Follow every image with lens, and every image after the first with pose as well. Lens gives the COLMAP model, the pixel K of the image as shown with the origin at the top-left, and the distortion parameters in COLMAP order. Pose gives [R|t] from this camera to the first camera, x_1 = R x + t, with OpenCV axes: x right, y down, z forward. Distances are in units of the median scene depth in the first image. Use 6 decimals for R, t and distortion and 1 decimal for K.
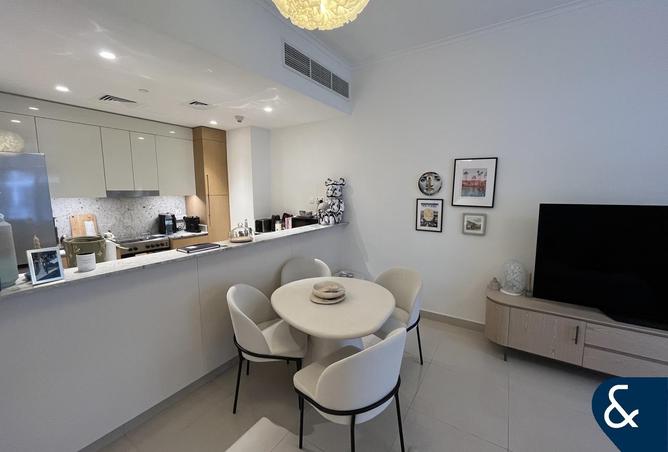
lens RADIAL K [[271.6, 0, 334.6], [0, 271.6, 225.1], [0, 0, 1]] dist [-0.002019, -0.000043]
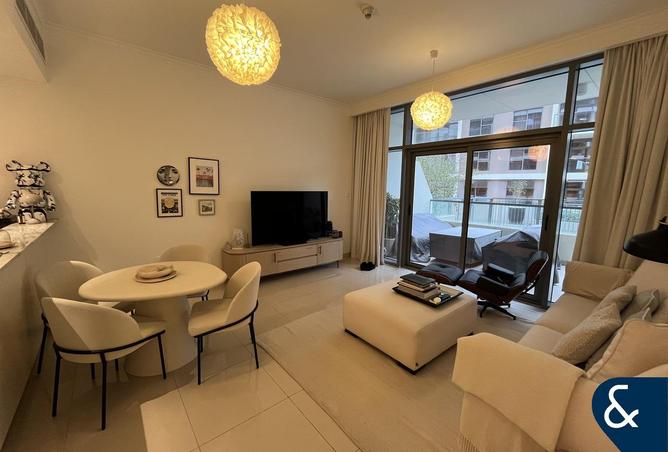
lens RADIAL K [[271.6, 0, 334.3], [0, 271.6, 226.7], [0, 0, 1]] dist [-0.002019, -0.000043]
pose [[0.300878, -0.130571, 0.944682, -0.575848], [0.097083, 0.989630, 0.105864, 0.010308], [-0.948708, 0.059860, 0.310434, -0.024084]]
